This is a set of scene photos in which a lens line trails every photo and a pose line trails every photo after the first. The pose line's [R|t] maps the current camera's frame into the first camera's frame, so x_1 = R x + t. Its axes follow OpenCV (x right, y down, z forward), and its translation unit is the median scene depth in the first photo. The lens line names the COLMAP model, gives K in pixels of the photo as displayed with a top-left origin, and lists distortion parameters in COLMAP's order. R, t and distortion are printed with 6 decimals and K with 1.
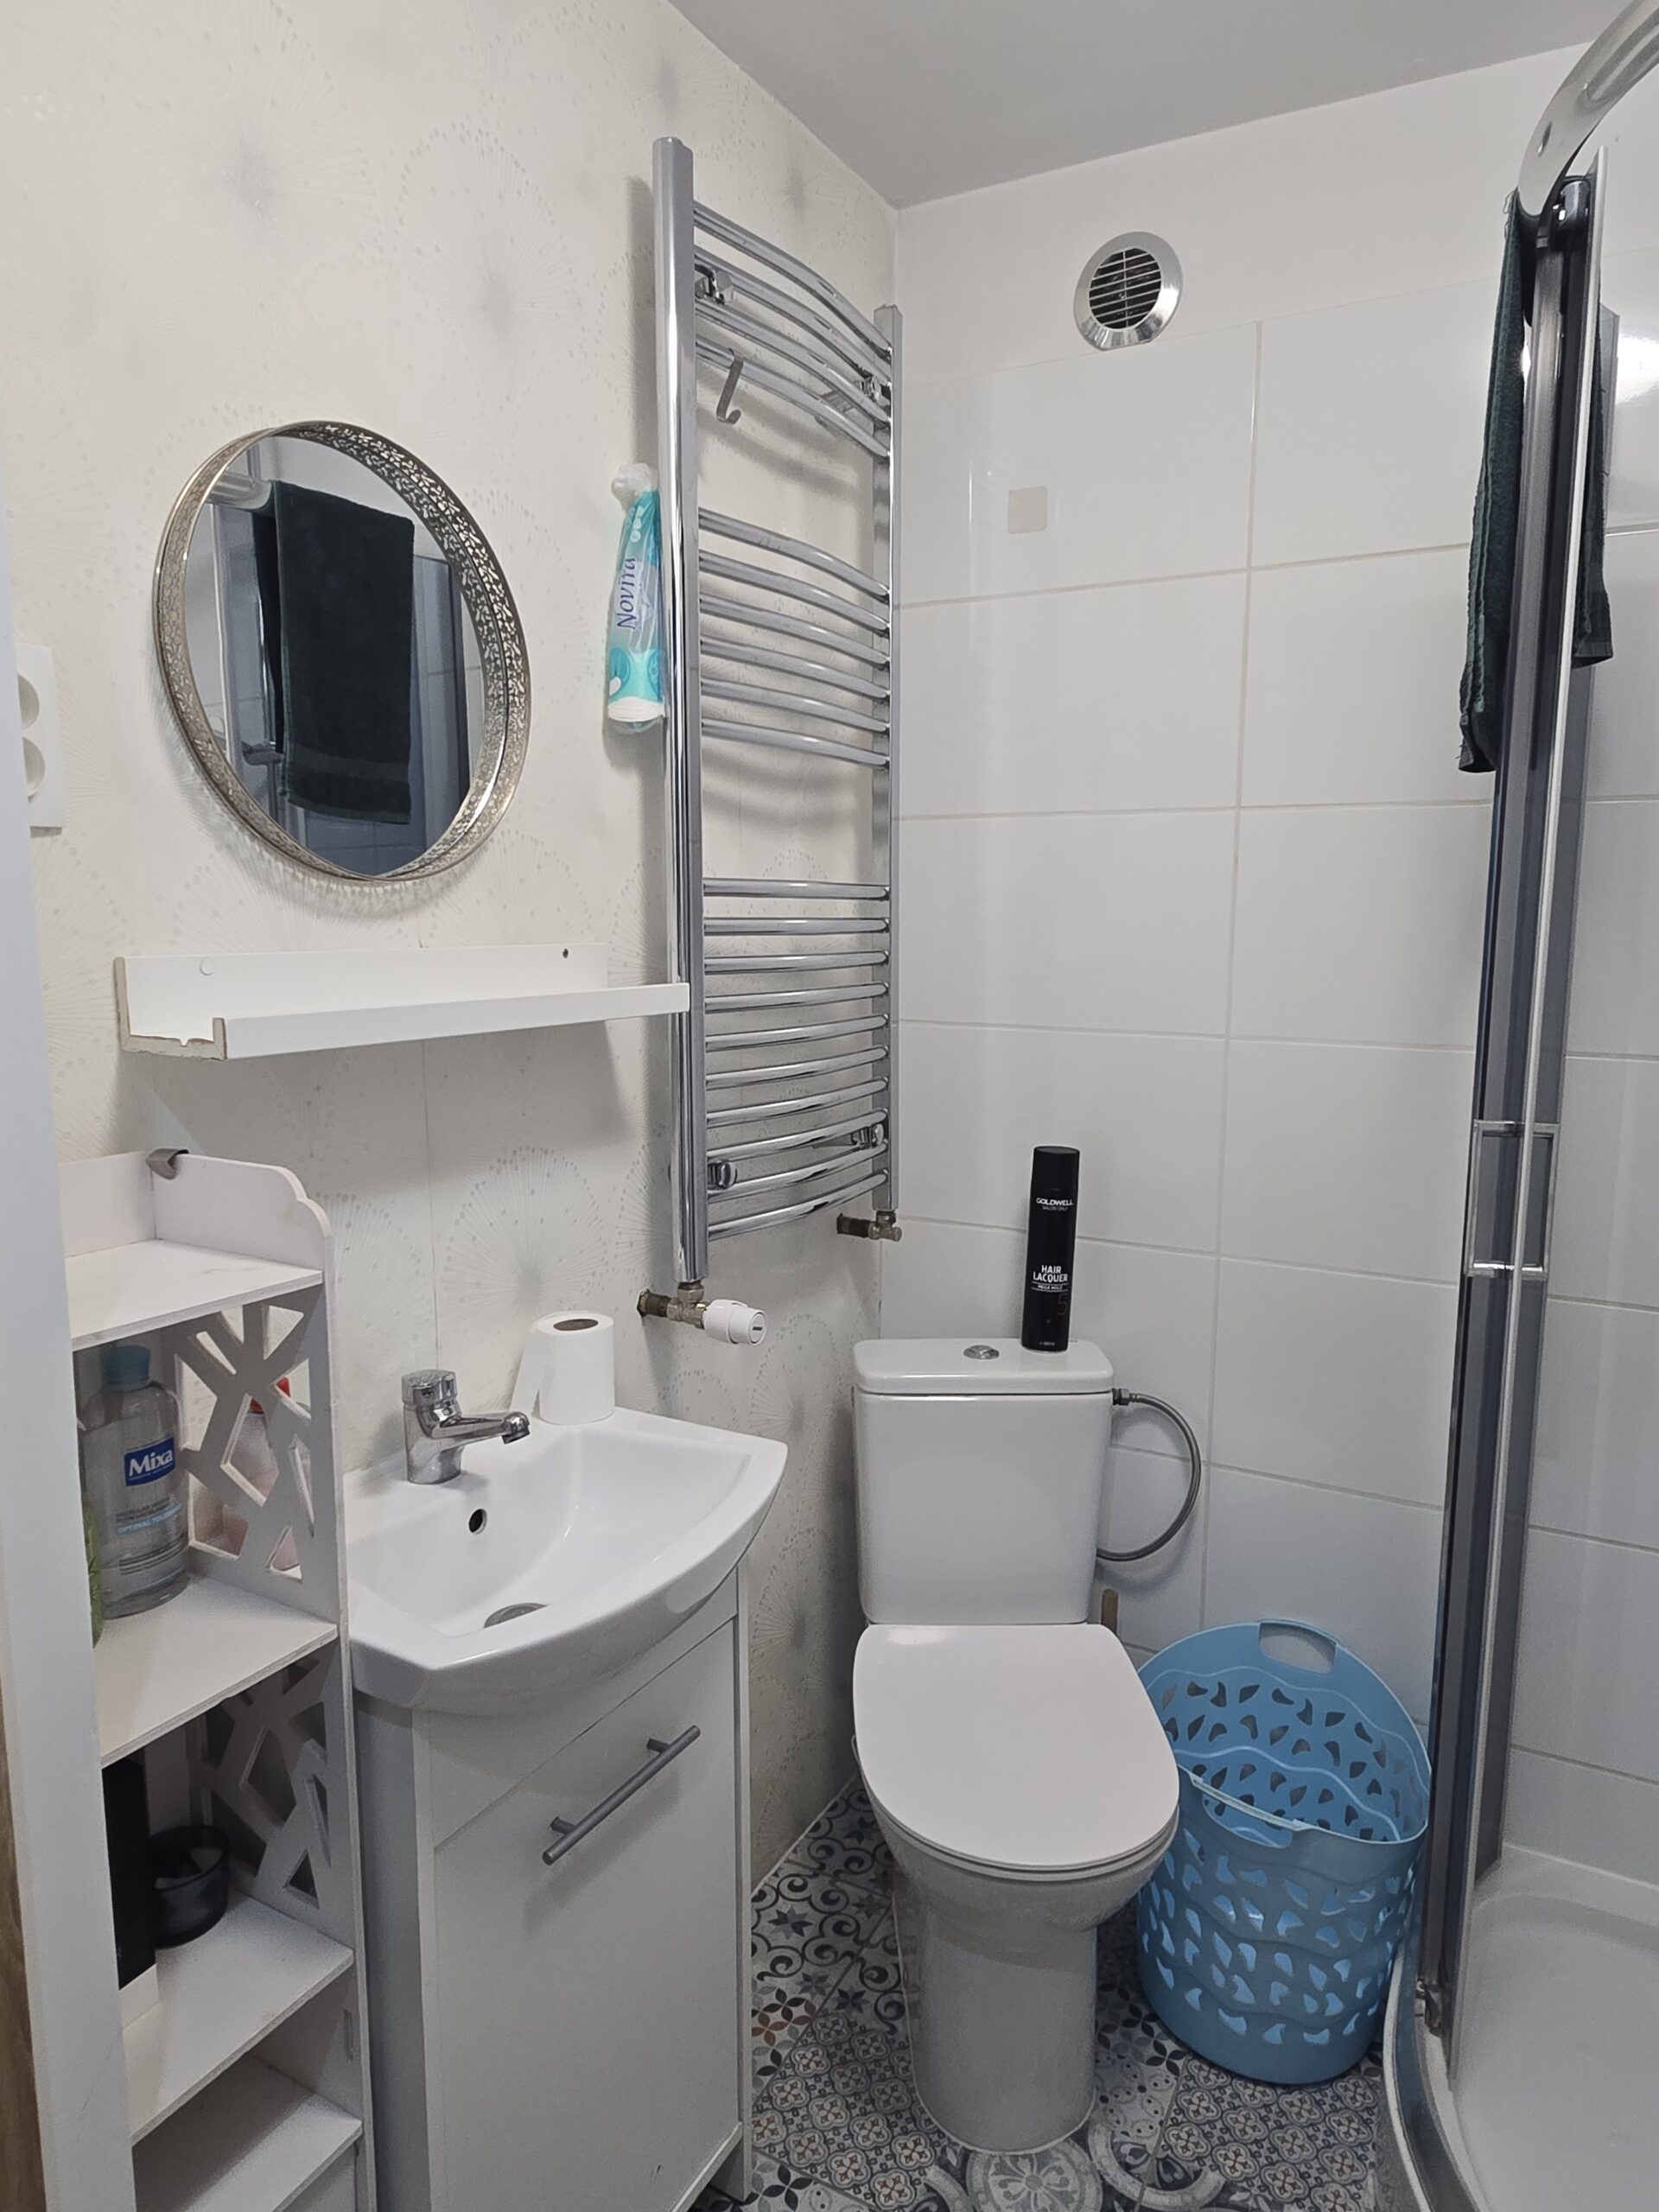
lens RADIAL K [[1369.8, 0, 840.7], [0, 1369.8, 1112.0], [0, 0, 1]] dist [-0.001267, -0.006088]
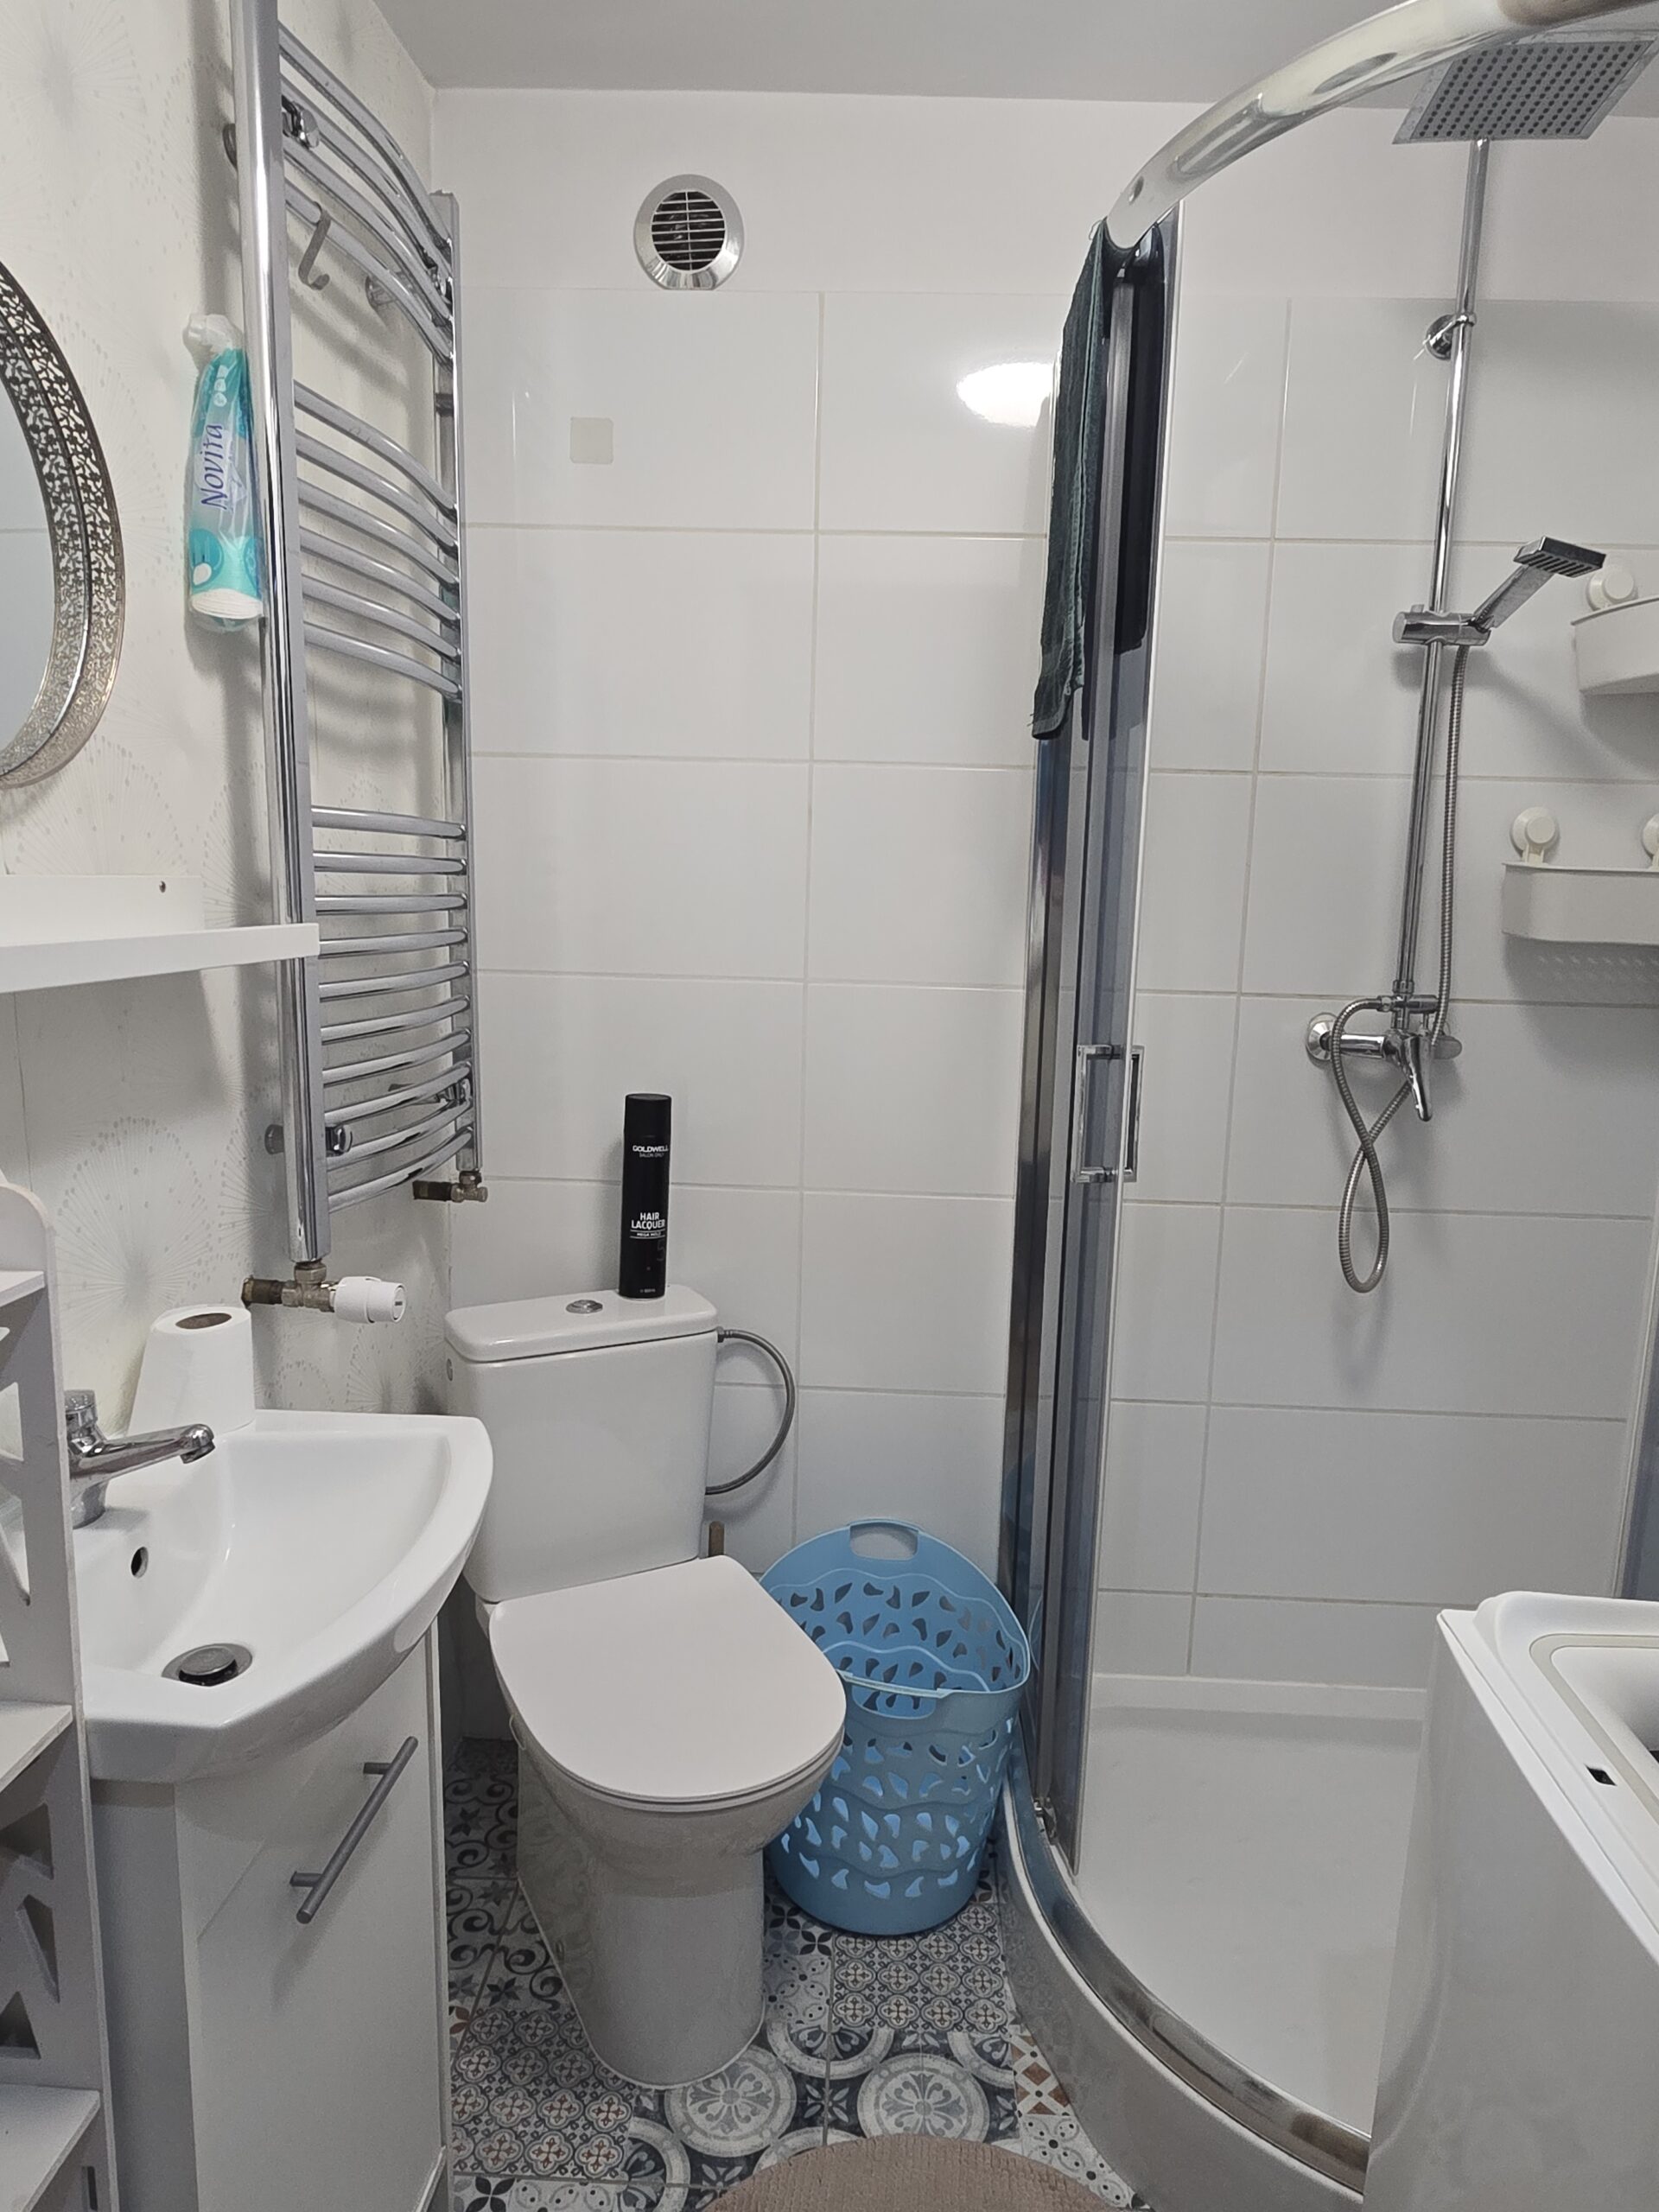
lens RADIAL K [[1369.8, 0, 840.7], [0, 1369.8, 1112.0], [0, 0, 1]] dist [-0.001267, -0.006088]
pose [[0.897657, -0.055627, 0.437169, -0.182832], [0.043072, 0.998326, 0.038589, 0.007527], [-0.438584, -0.015810, 0.898551, 0.048664]]
